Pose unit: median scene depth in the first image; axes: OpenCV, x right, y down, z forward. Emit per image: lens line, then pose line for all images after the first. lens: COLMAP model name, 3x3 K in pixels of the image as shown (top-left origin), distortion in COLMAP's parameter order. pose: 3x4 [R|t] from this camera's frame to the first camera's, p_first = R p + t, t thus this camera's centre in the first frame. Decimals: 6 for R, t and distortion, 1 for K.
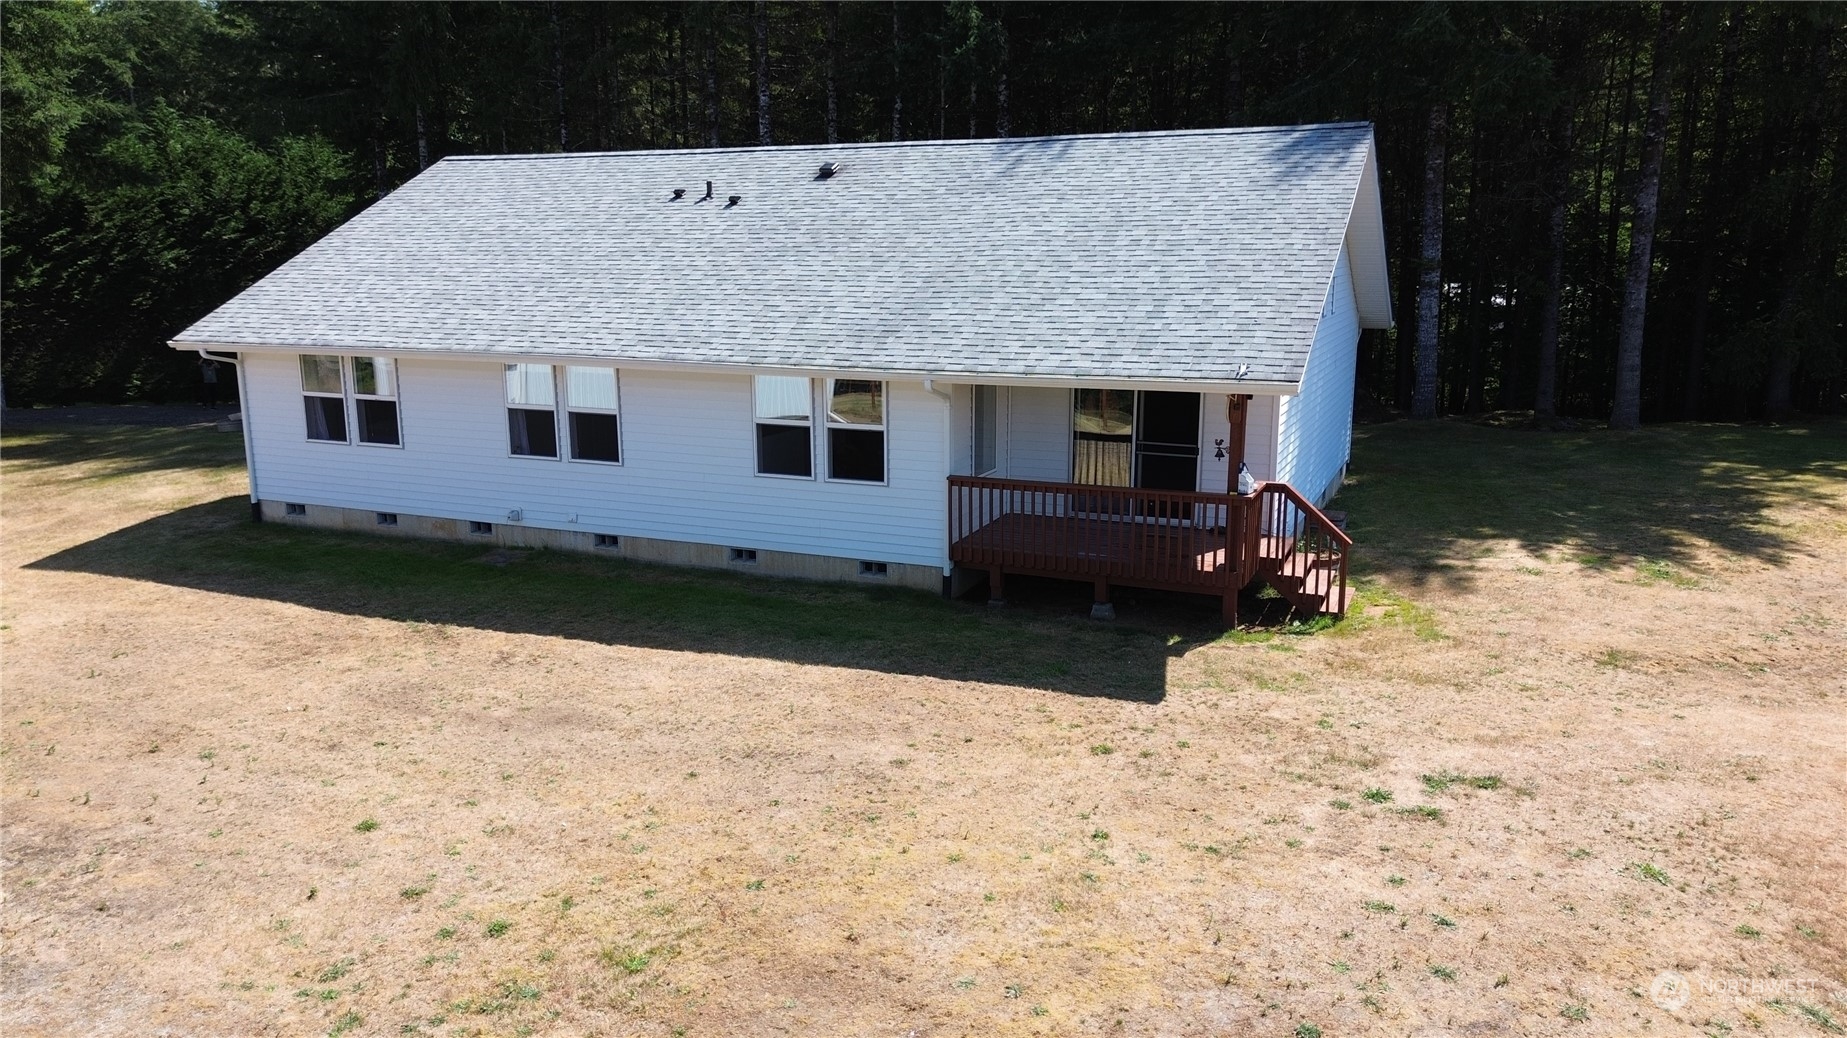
lens RADIAL K [[1298.7, 0, 934.2], [0, 1298.7, 542.3], [0, 0, 1]] dist [0.103128, -0.150386]
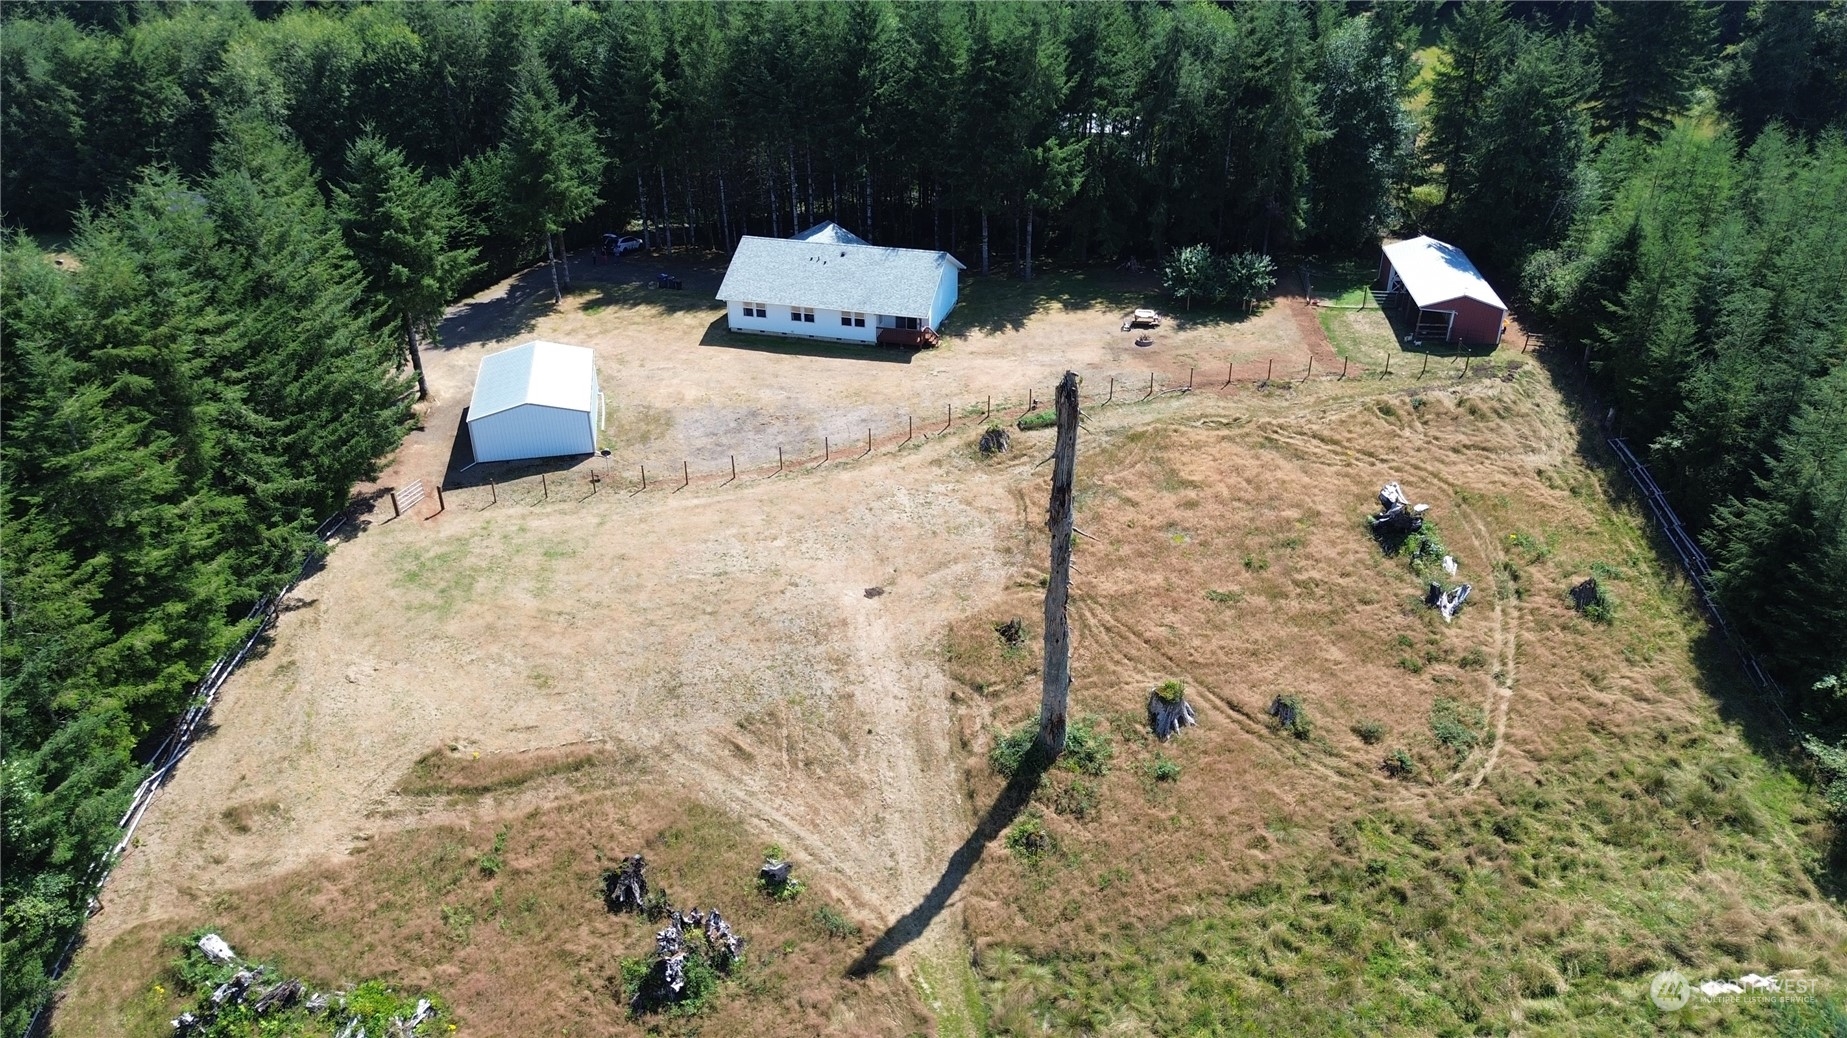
lens RADIAL K [[1398.3, 0, 923.5], [0, 1398.3, 519.0], [0, 0, 1]] dist [0.112805, -0.199684]
pose [[0.991523, -0.061137, 0.114646, -0.638713], [0.029194, 0.964645, 0.261931, -0.992031], [-0.126607, -0.256364, 0.958253, -6.149126]]
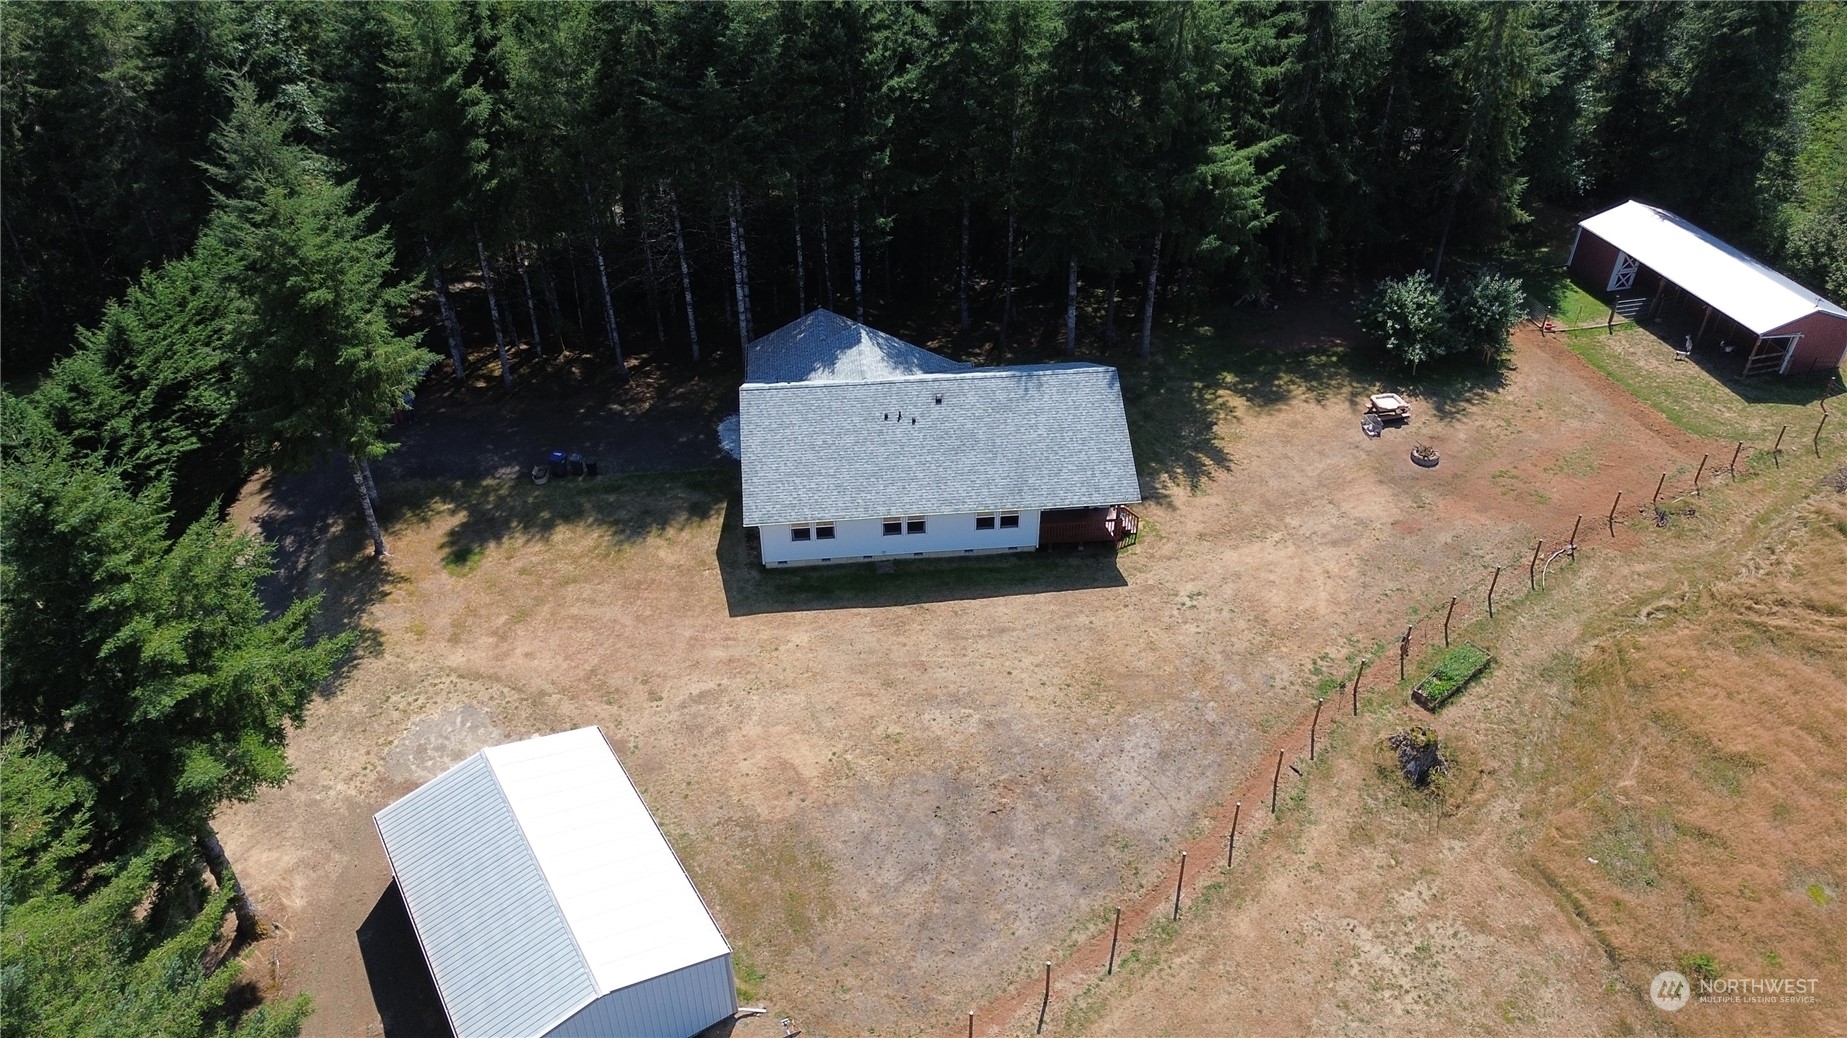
lens RADIAL K [[1298.7, 0, 934.2], [0, 1298.7, 542.3], [0, 0, 1]] dist [0.103128, -0.150386]
pose [[0.873161, -0.286535, 0.394318, -1.808414], [0.102134, 0.898565, 0.426790, -1.695315], [-0.476611, -0.332384, 0.813857, -1.915628]]
